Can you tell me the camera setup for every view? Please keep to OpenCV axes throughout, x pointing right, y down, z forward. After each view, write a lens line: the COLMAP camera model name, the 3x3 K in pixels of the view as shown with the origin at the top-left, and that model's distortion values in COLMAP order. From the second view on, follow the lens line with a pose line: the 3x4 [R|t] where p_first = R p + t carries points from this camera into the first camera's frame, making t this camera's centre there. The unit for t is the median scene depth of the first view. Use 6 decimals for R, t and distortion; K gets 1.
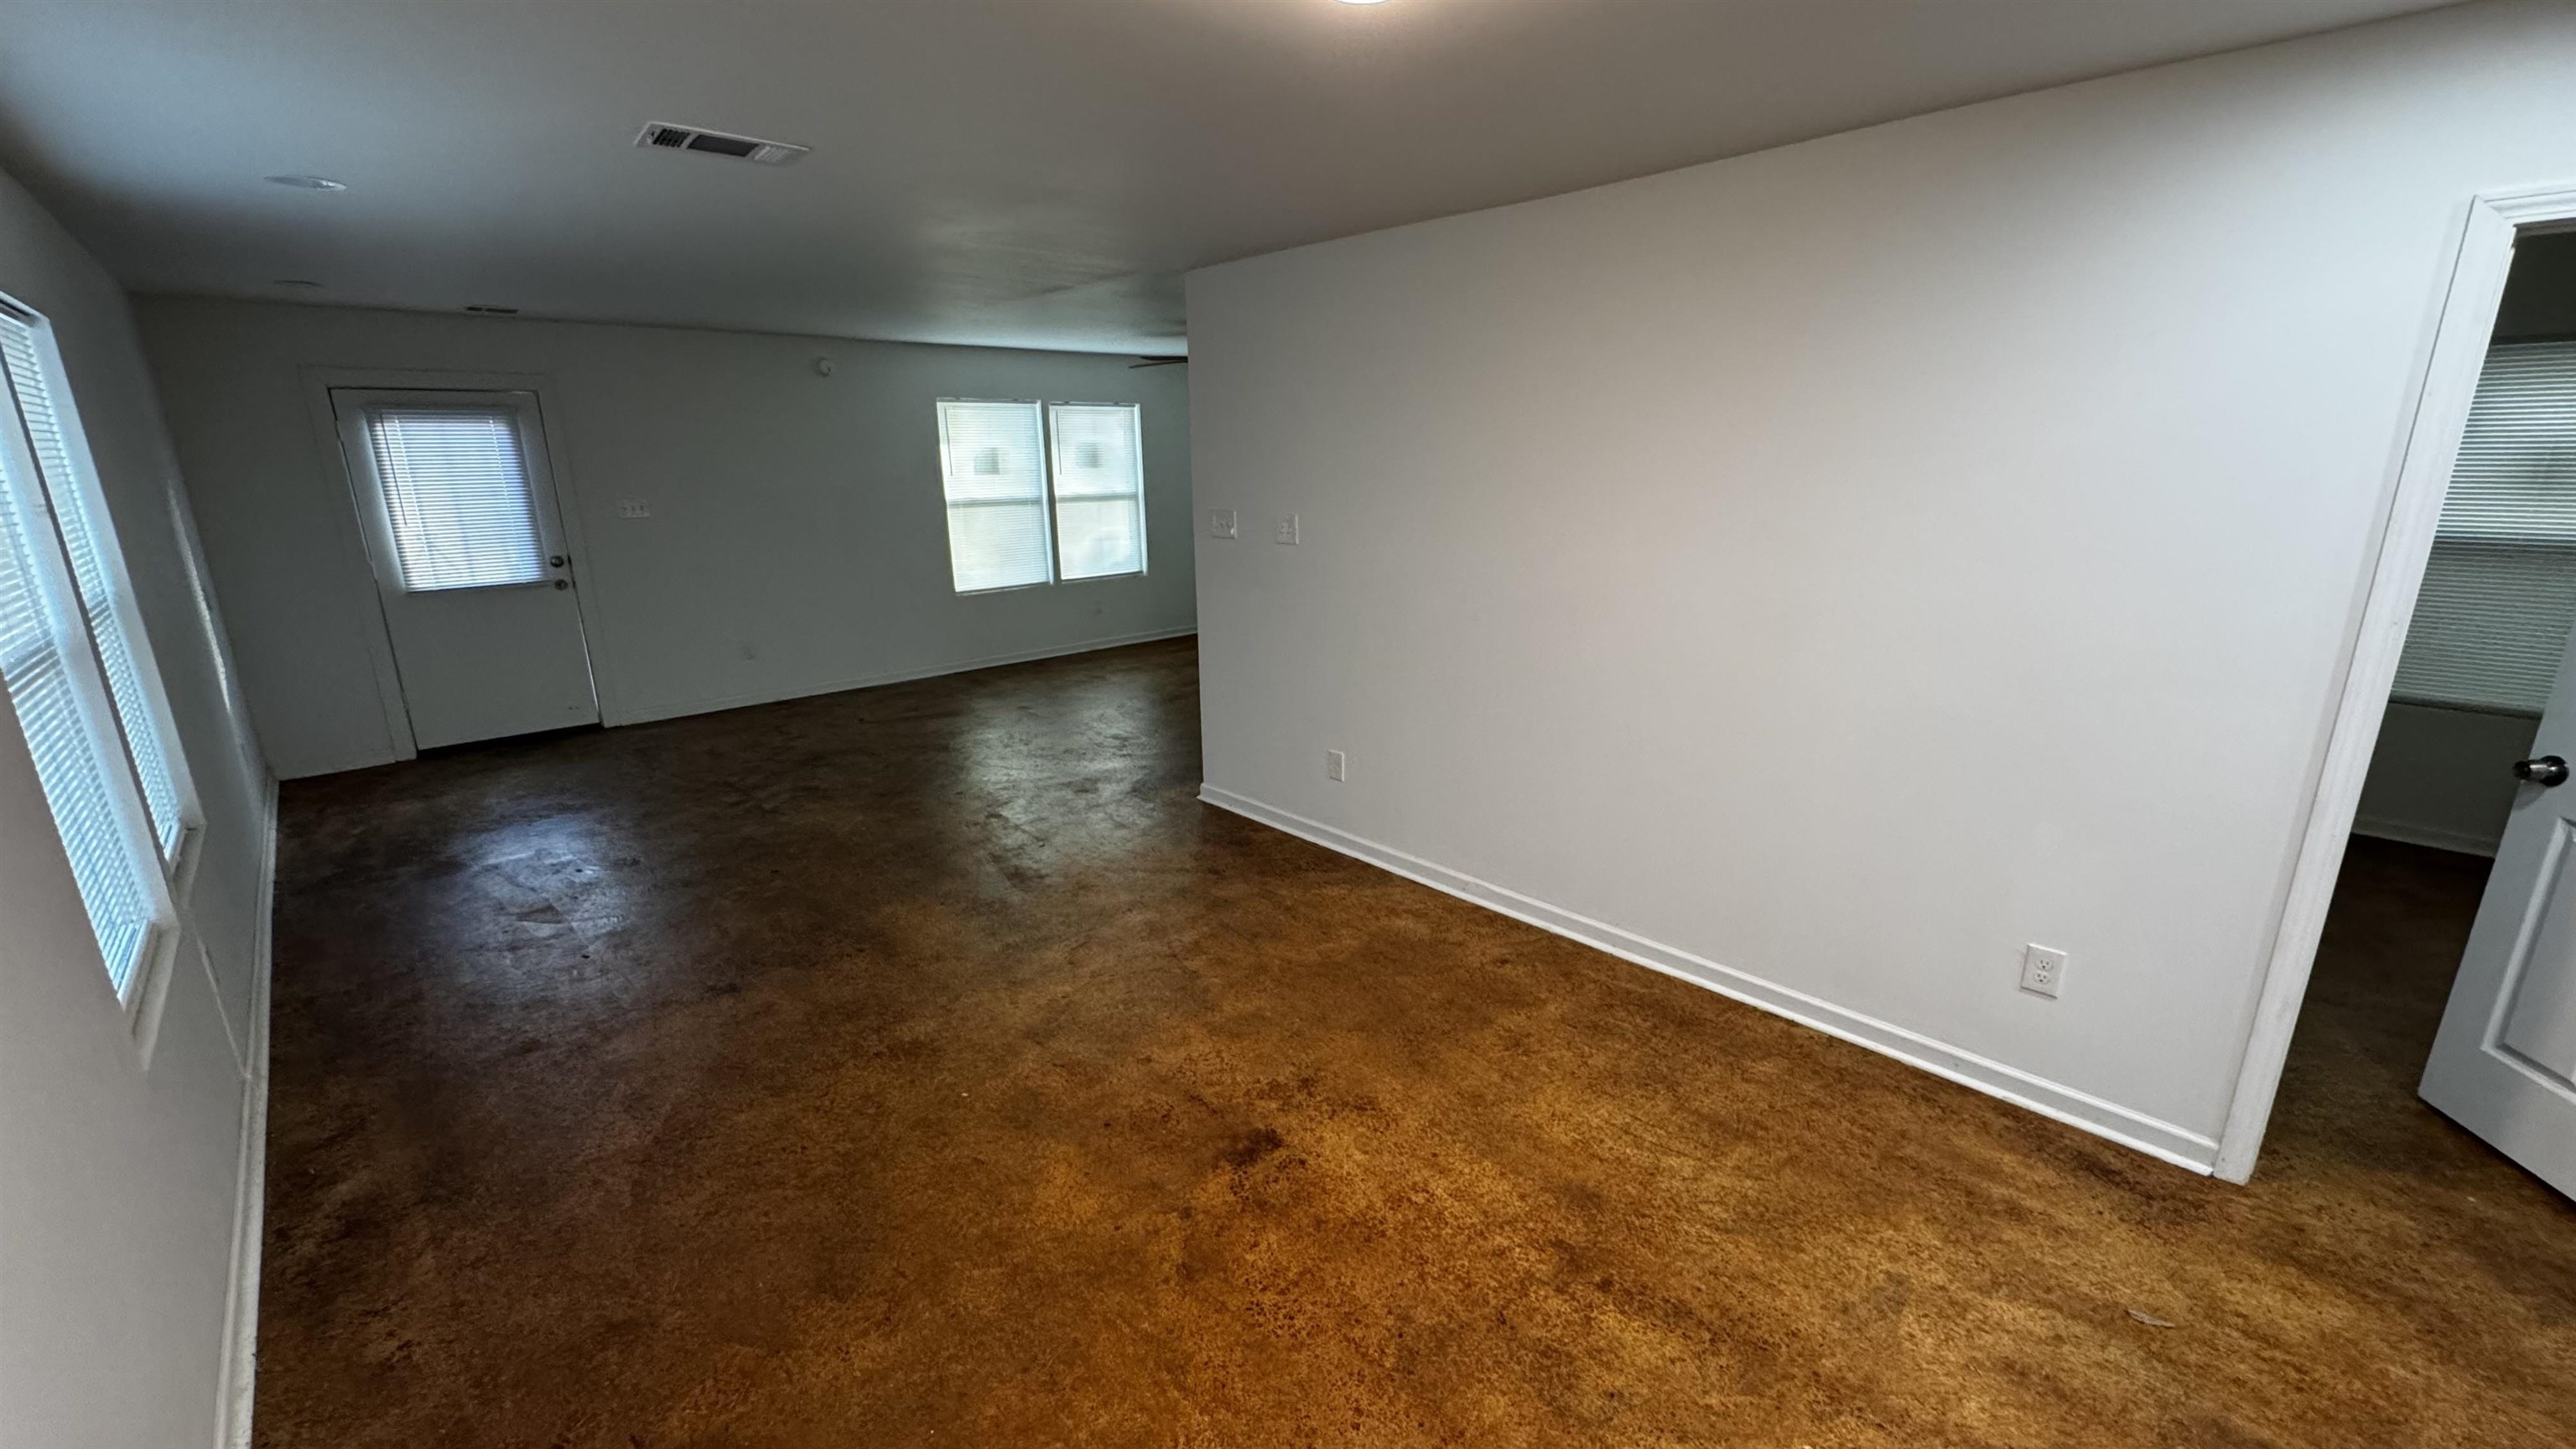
lens RADIAL K [[1022.9, 0, 1293.7], [0, 1022.9, 739.3], [0, 0, 1]] dist [-0.003324, 0.000163]
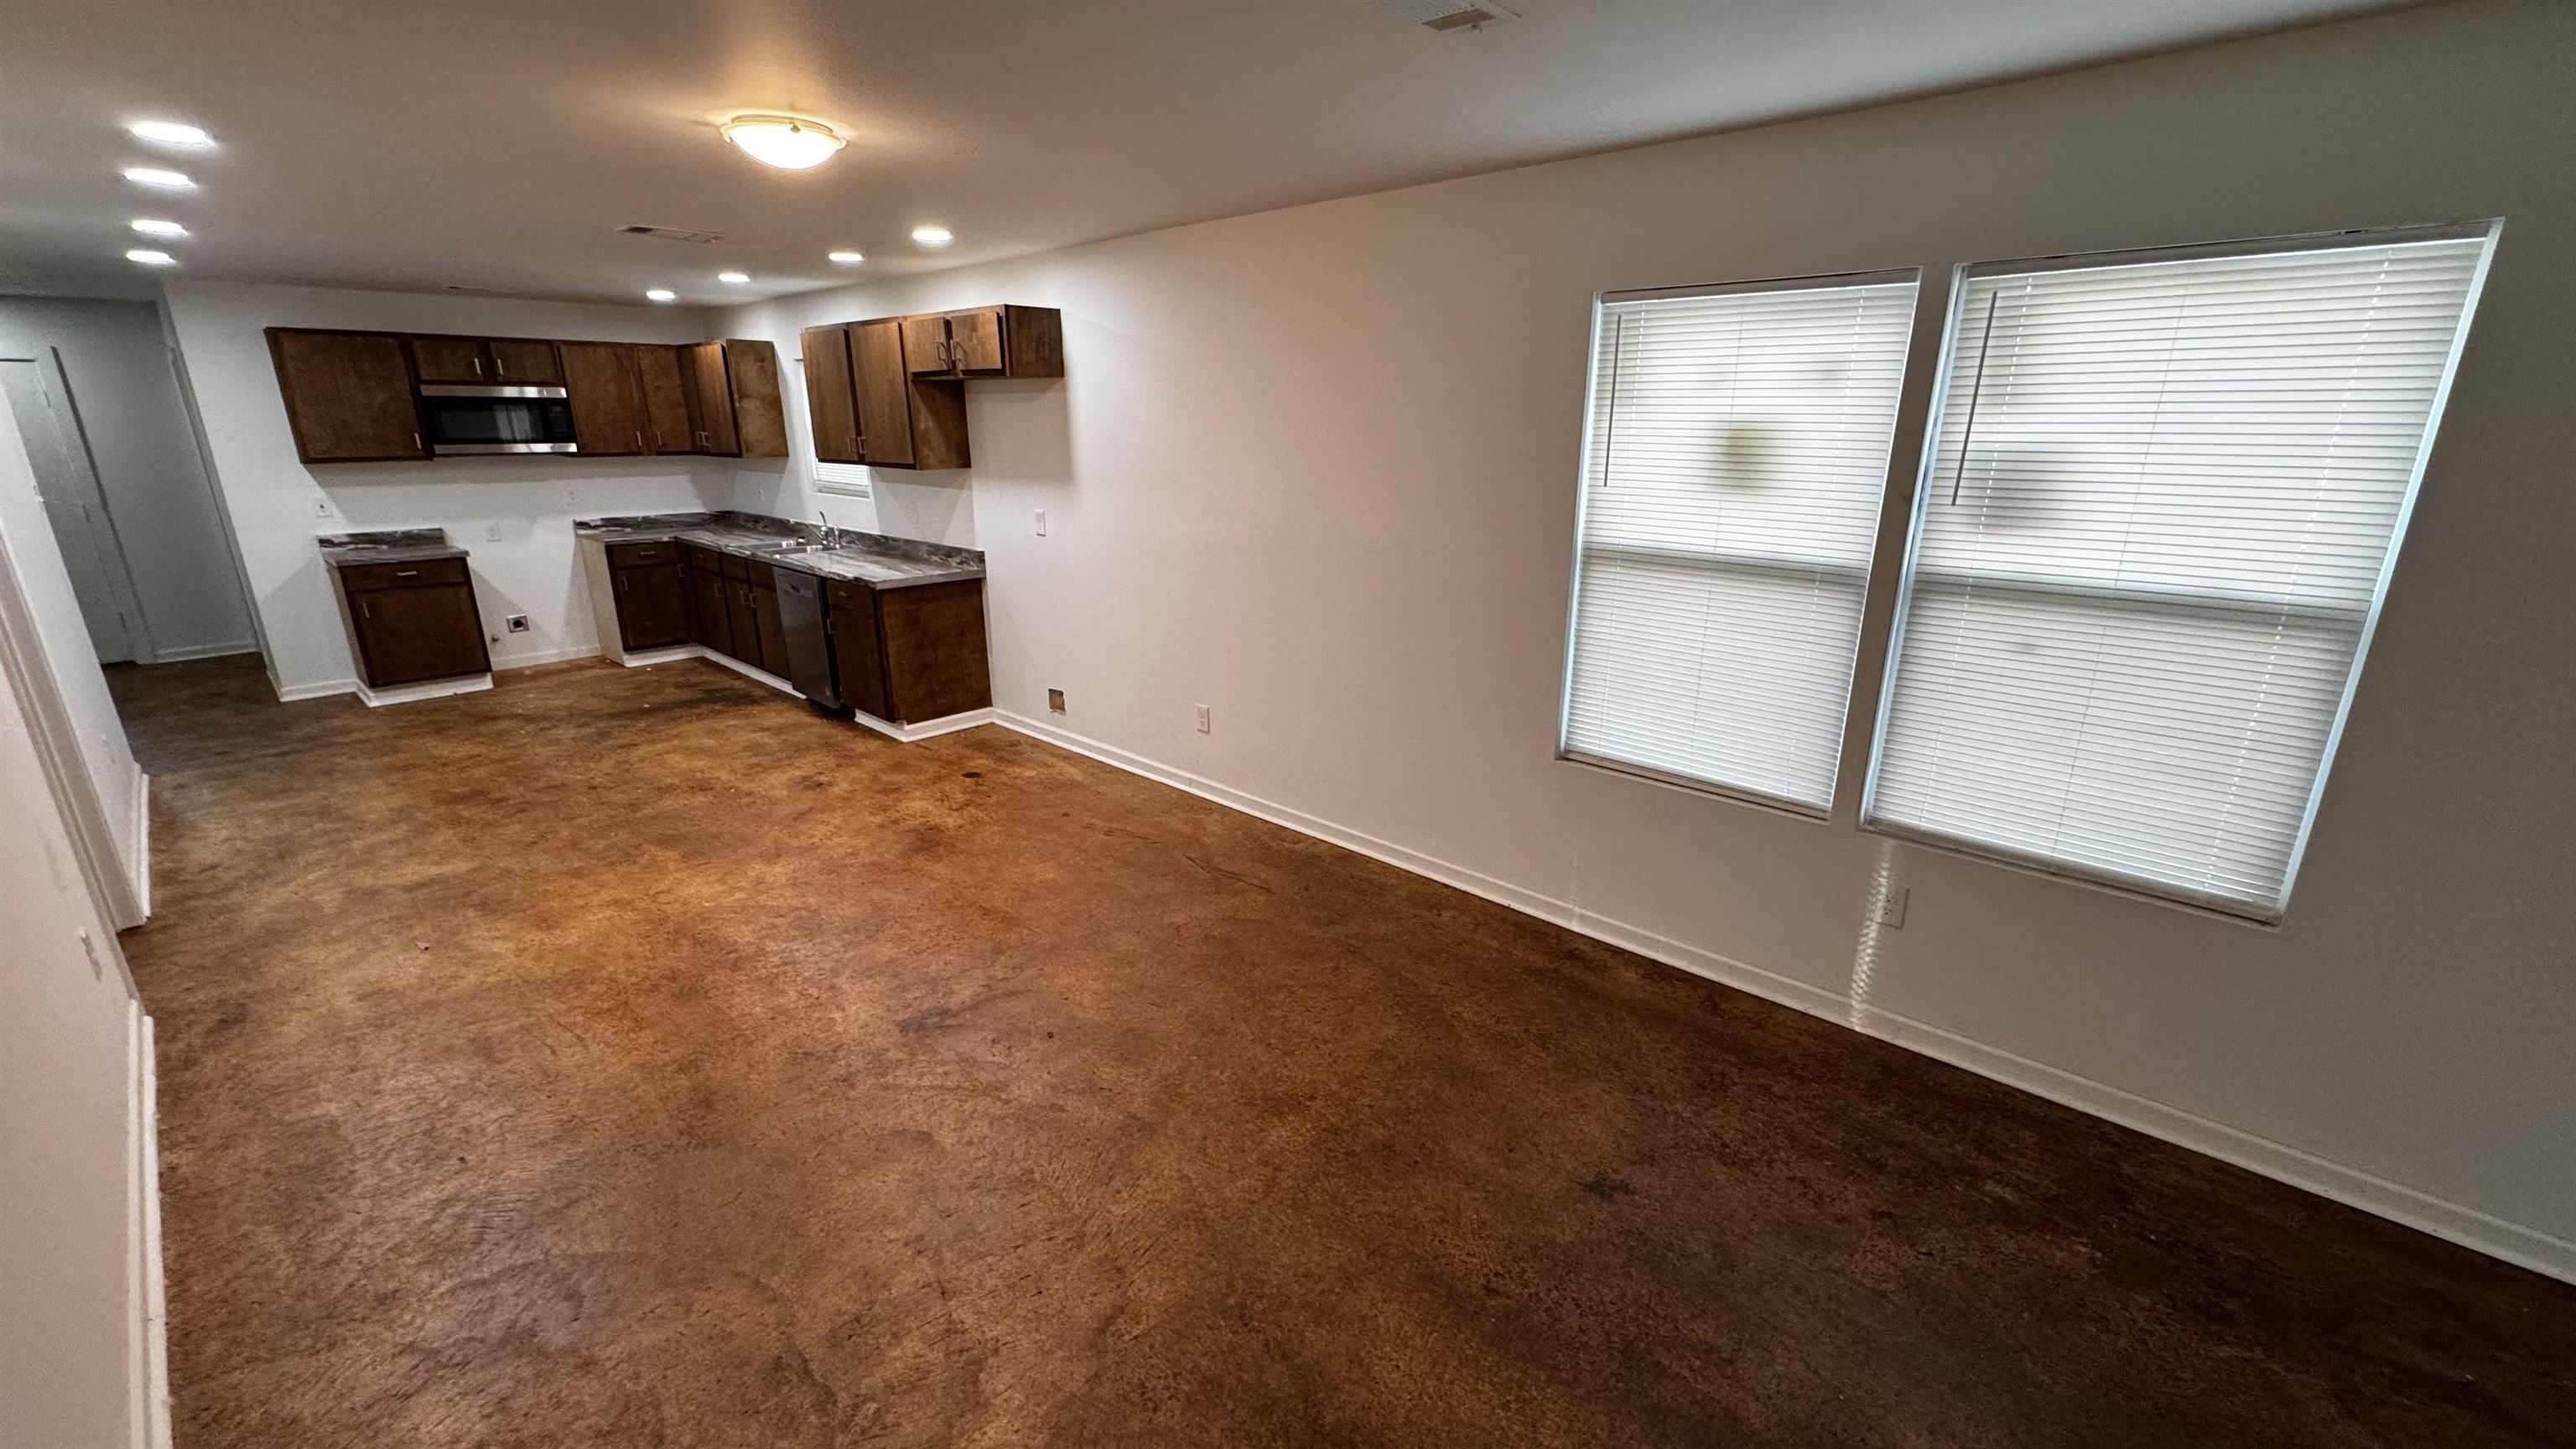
lens RADIAL K [[1022.9, 0, 1283.1], [0, 1022.9, 737.7], [0, 0, 1]] dist [-0.003324, 0.000163]
pose [[-0.998011, 0.025428, -0.057688, -0.210549], [-0.010727, 0.833211, 0.552851, -0.282683], [0.062124, 0.552370, -0.831281, 0.981008]]
